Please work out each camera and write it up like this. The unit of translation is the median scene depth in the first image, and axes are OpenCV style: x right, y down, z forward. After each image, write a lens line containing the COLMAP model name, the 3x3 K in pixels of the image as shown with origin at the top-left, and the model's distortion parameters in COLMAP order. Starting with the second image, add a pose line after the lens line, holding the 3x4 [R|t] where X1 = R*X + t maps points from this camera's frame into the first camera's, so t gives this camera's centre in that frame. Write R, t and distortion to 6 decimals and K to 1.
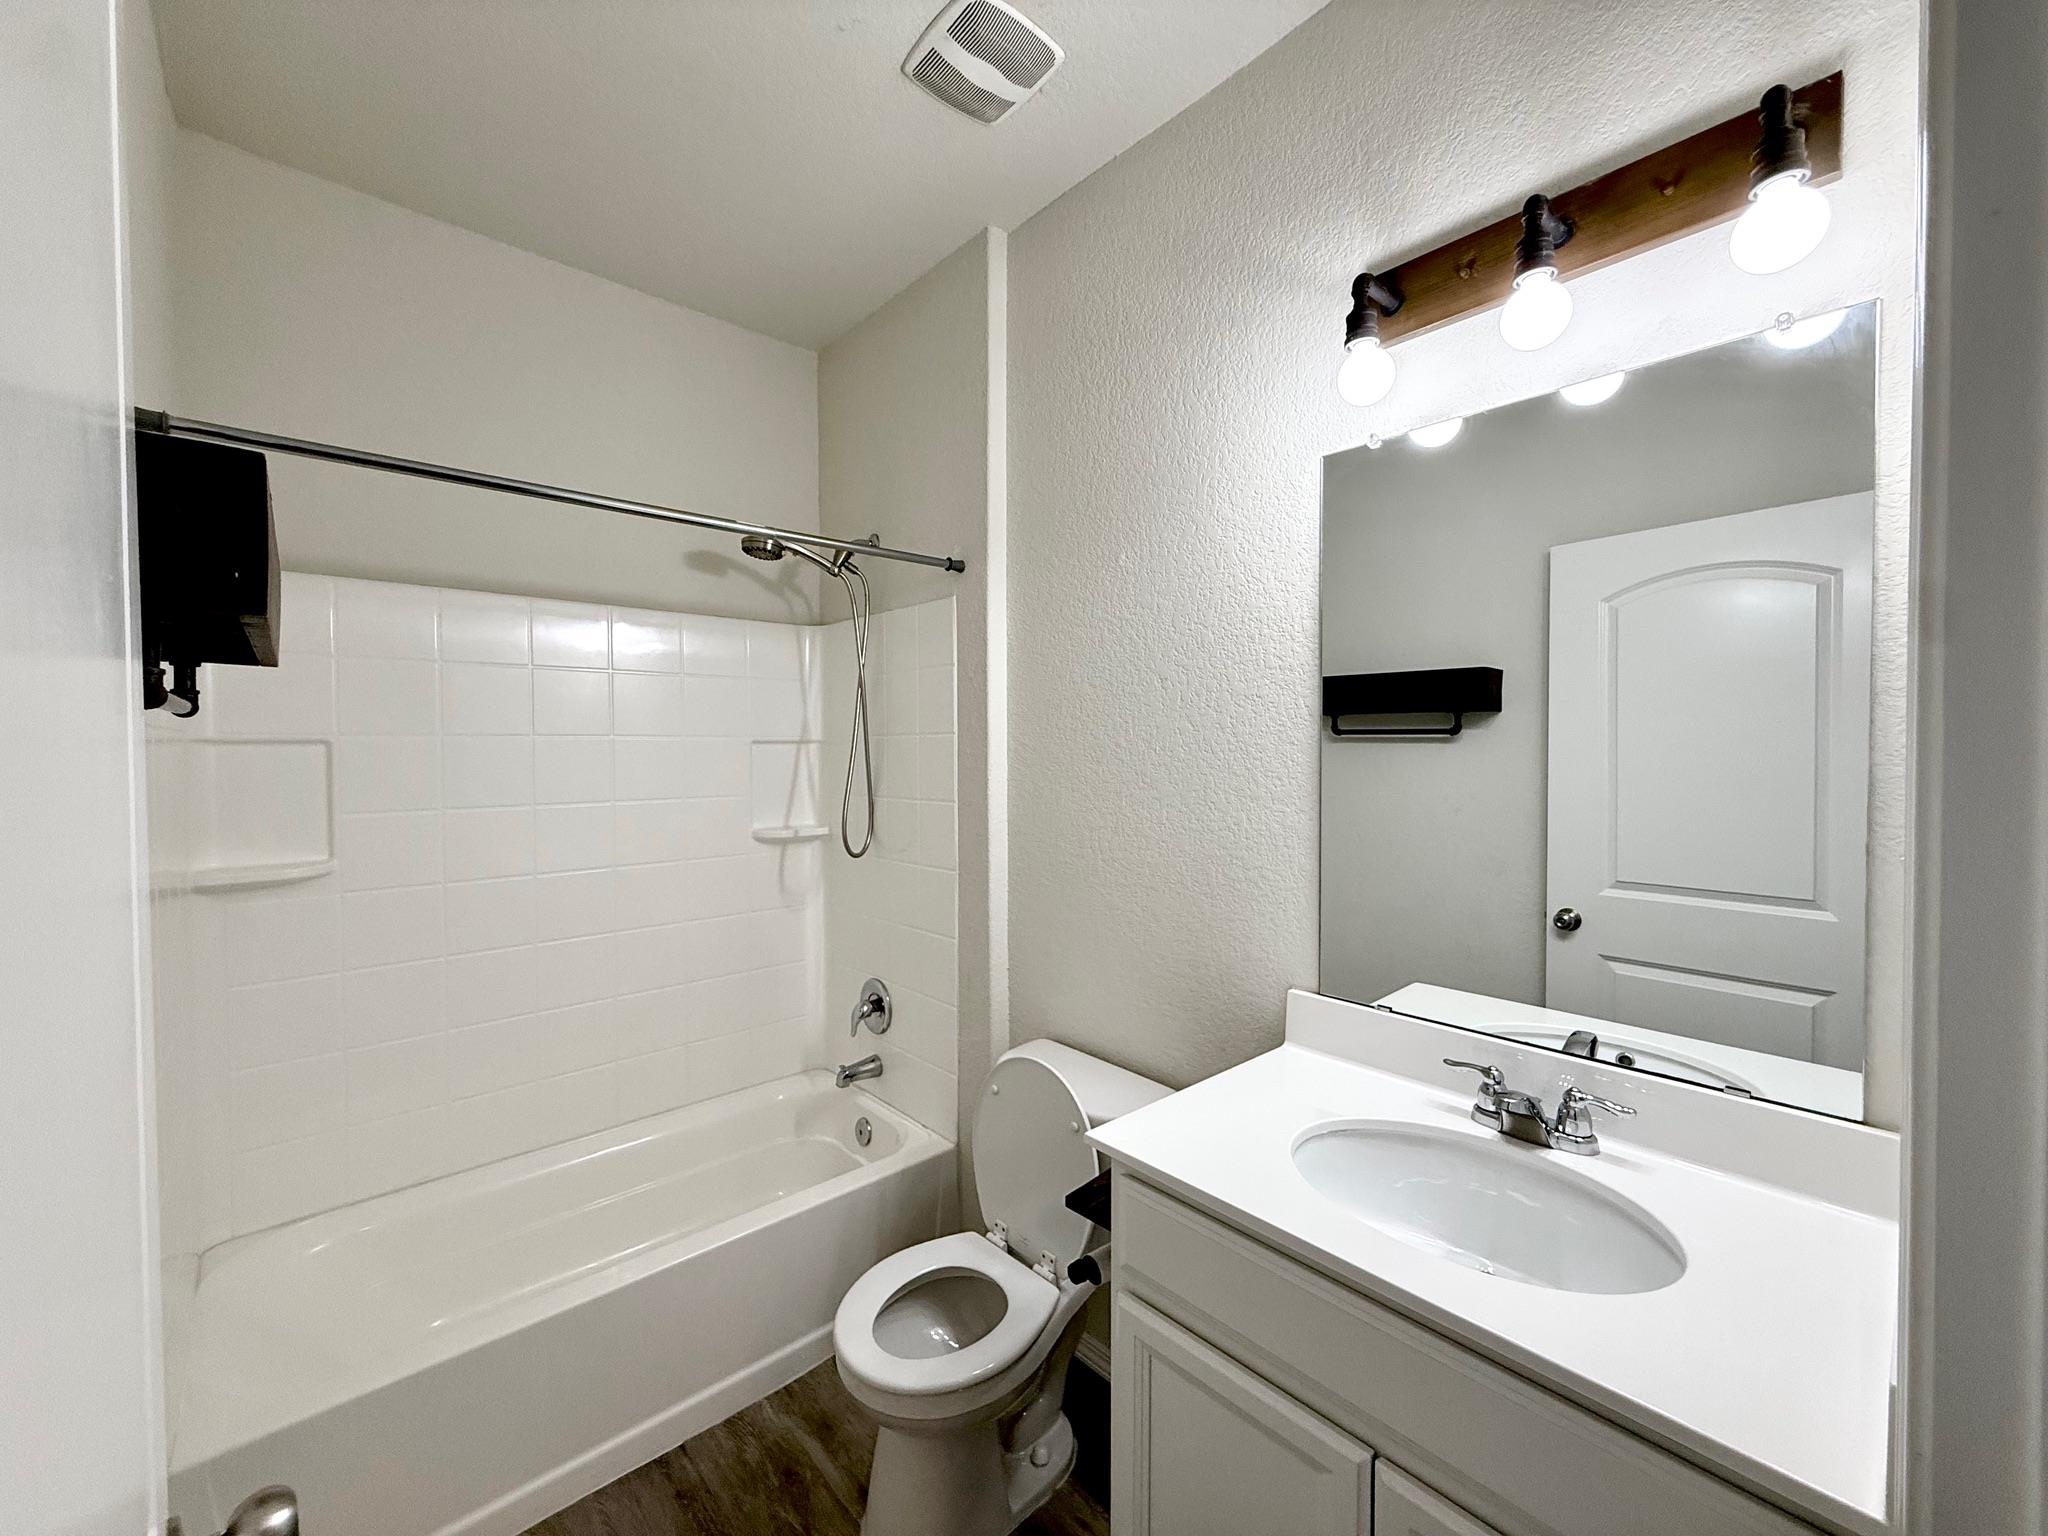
lens RADIAL K [[816.0, 0, 1017.8], [0, 816.0, 764.1], [0, 0, 1]] dist [0.001797, 0.000227]
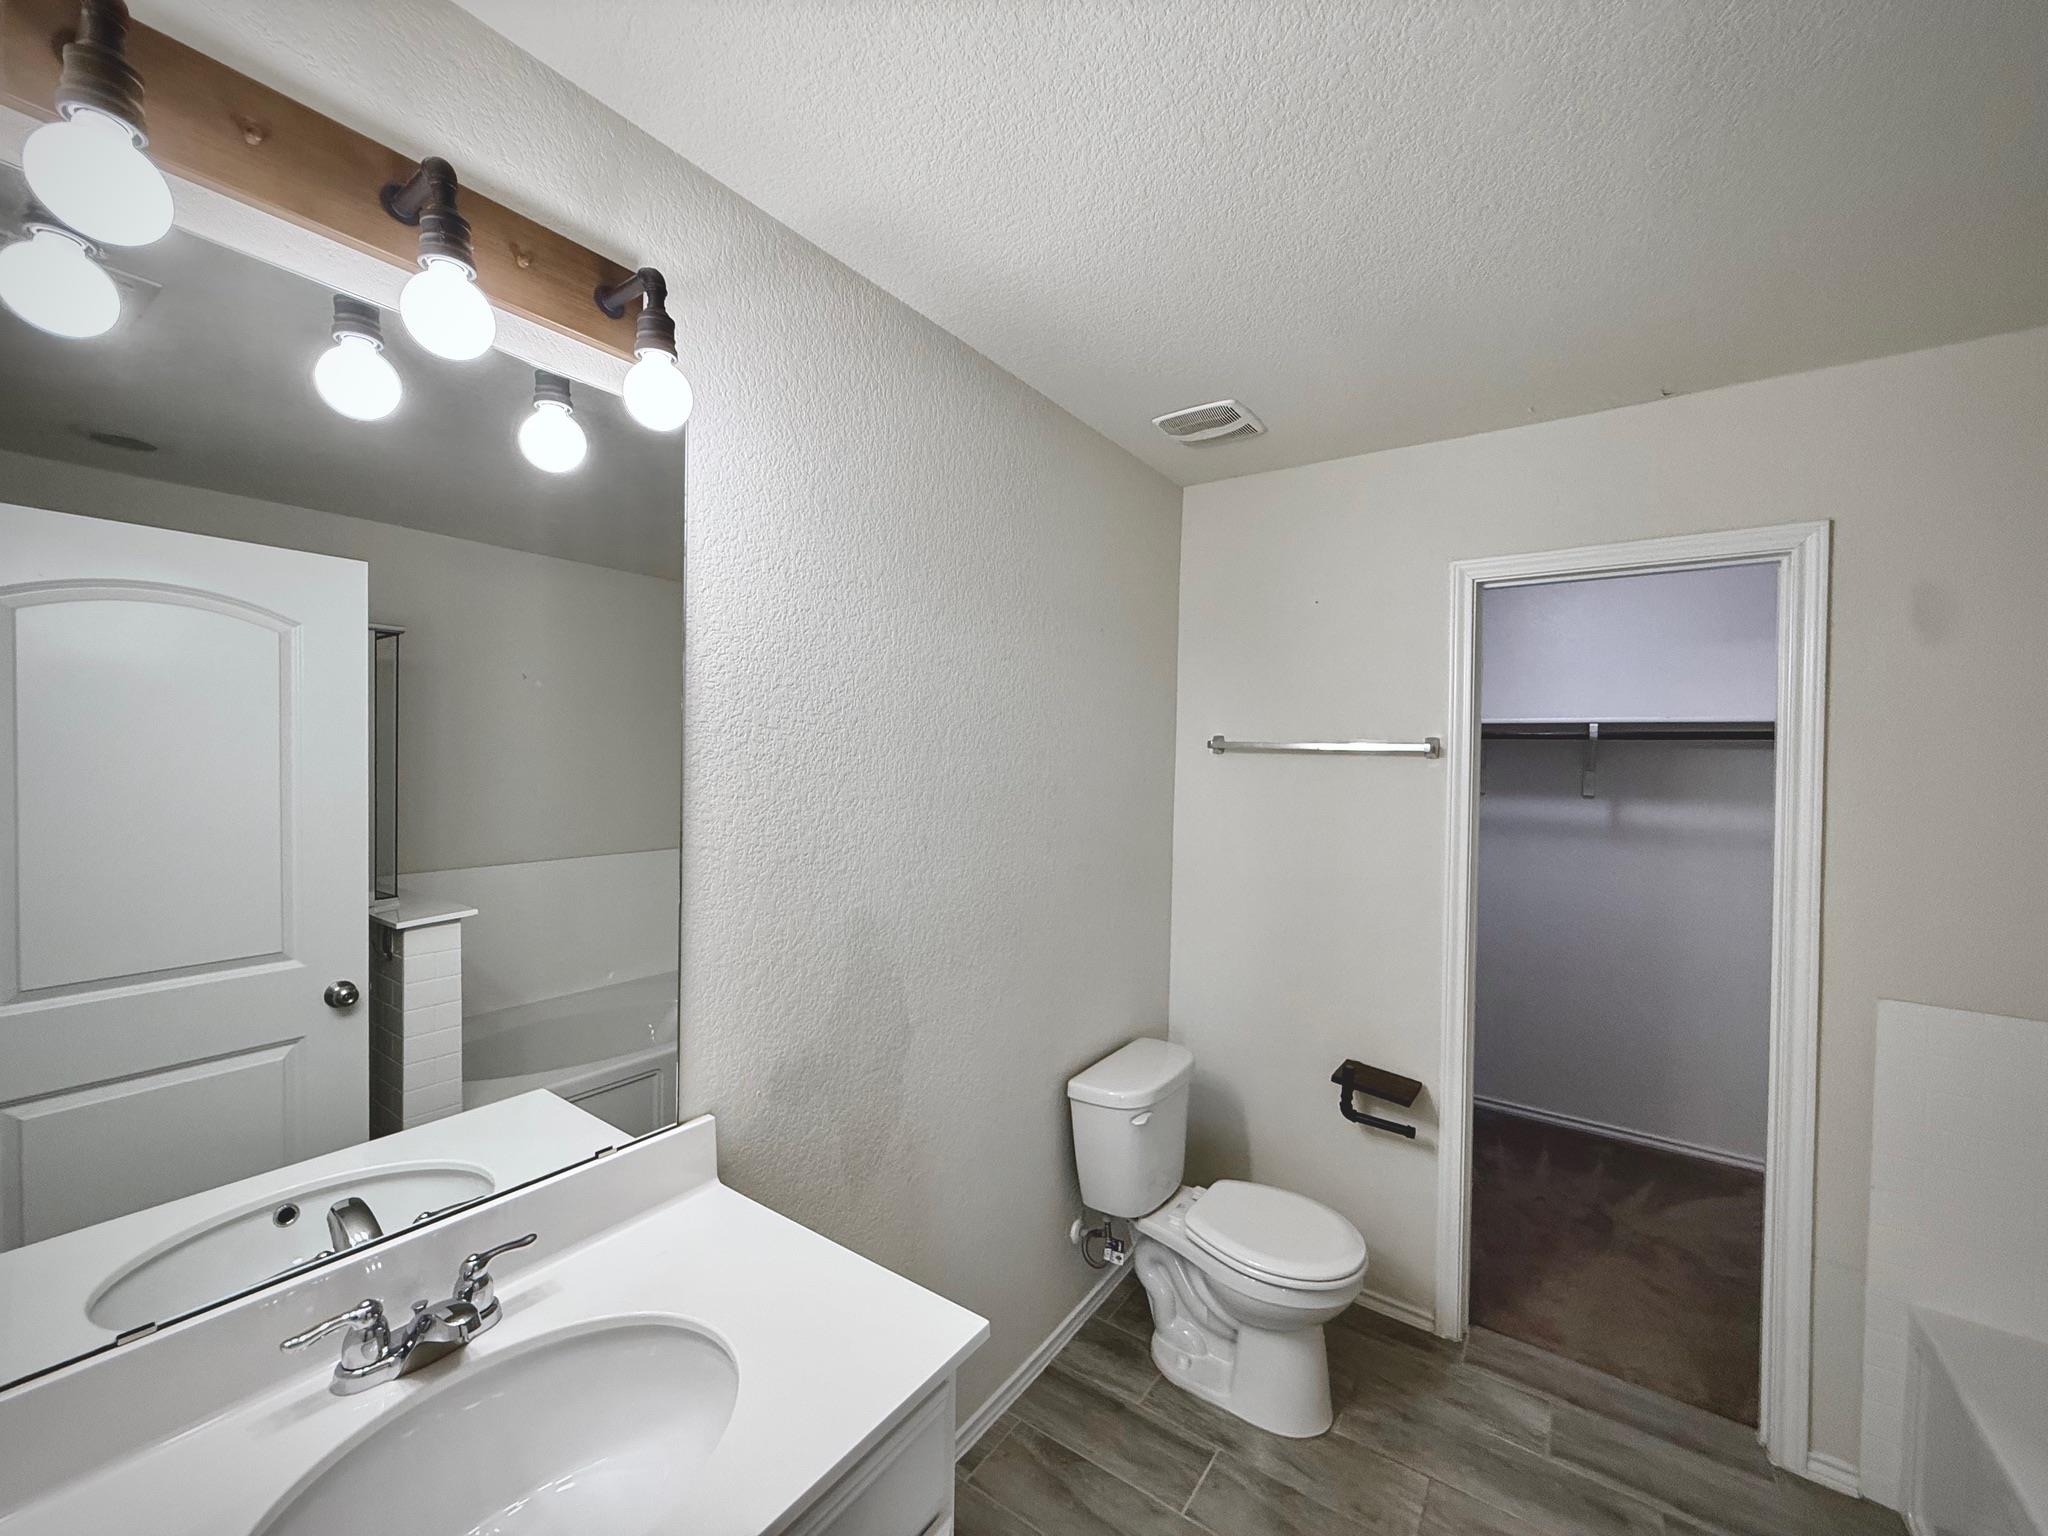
lens RADIAL K [[816.0, 0, 1017.8], [0, 816.0, 764.1], [0, 0, 1]] dist [0.001797, 0.000227]
pose [[-0.215506, -0.022304, 0.976248, -0.199595], [-0.000936, 0.999743, 0.022635, -0.103584], [-0.976502, 0.003964, -0.215471, 0.481874]]
